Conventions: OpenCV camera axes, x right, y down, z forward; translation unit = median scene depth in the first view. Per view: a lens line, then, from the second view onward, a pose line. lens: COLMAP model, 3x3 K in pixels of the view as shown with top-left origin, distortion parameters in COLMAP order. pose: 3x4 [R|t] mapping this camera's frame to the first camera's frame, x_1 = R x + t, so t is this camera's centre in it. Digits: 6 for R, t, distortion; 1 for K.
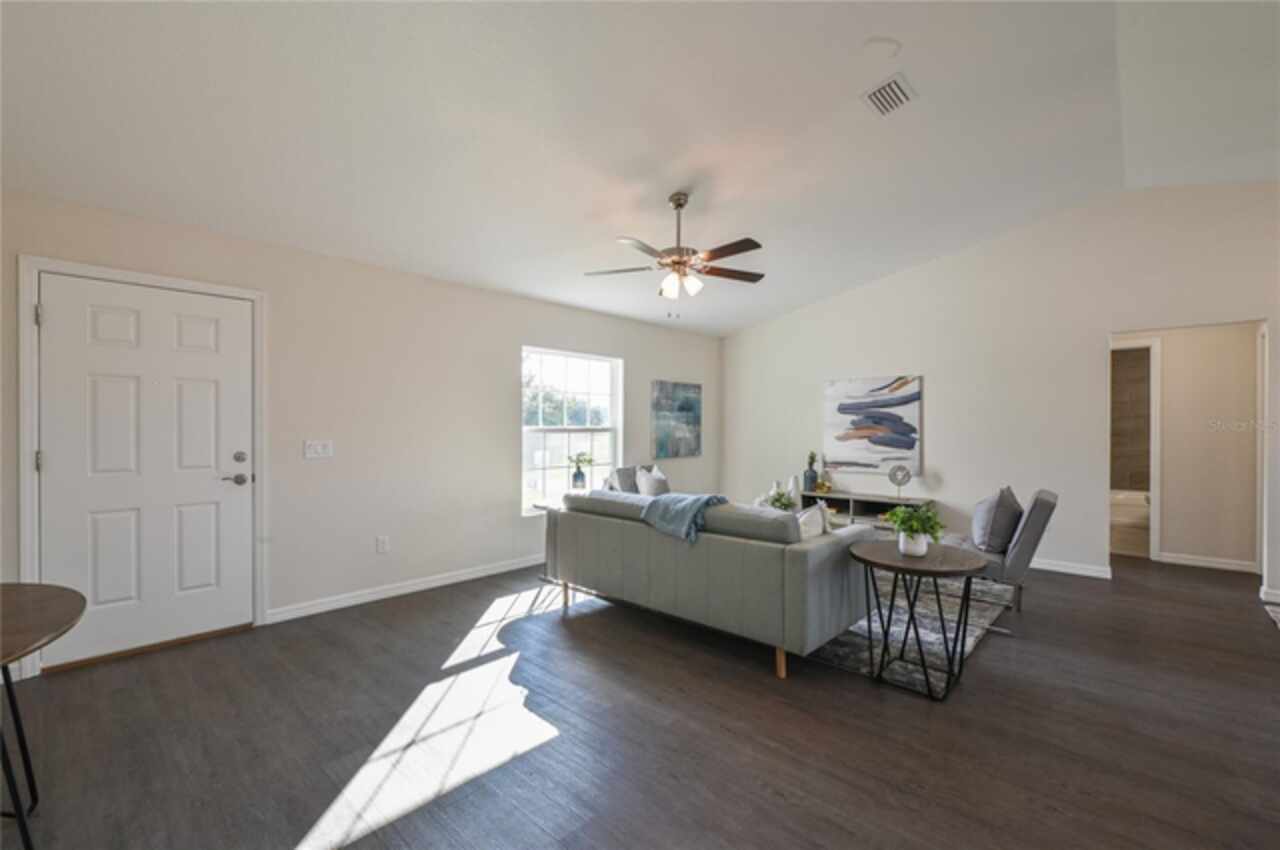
lens RADIAL K [[558.5, 0, 640.0], [0, 558.5, 425.0], [0, 0, 1]] dist [0.003230, 0.000292]
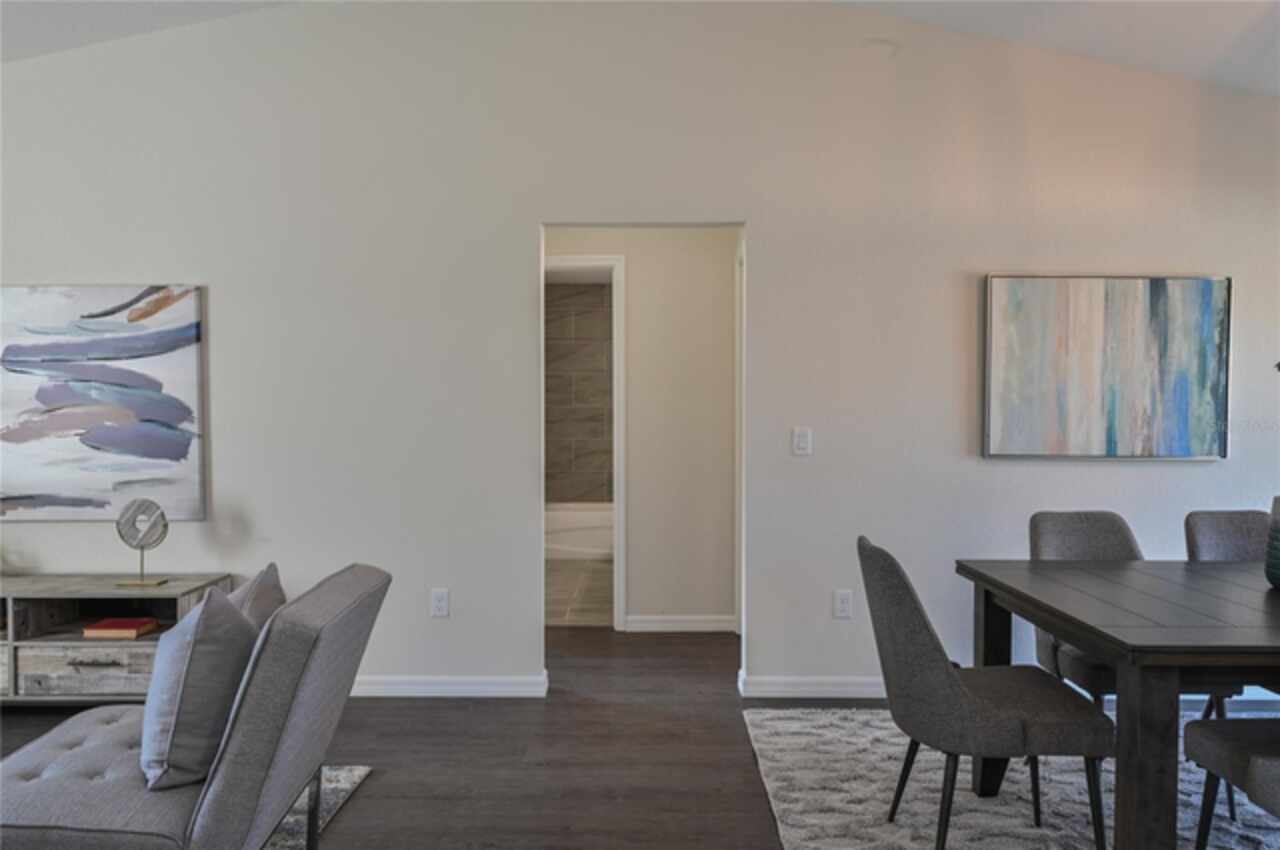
lens RADIAL K [[854.5, 0, 640.0], [0, 854.5, 425.0], [0, 0, 1]] dist [0.009204, -0.023313]
pose [[0.754719, -0.018724, 0.655780, 0.326985], [0.004581, 0.999719, 0.023272, 0.004752], [-0.656032, -0.014559, 0.754593, 0.289747]]
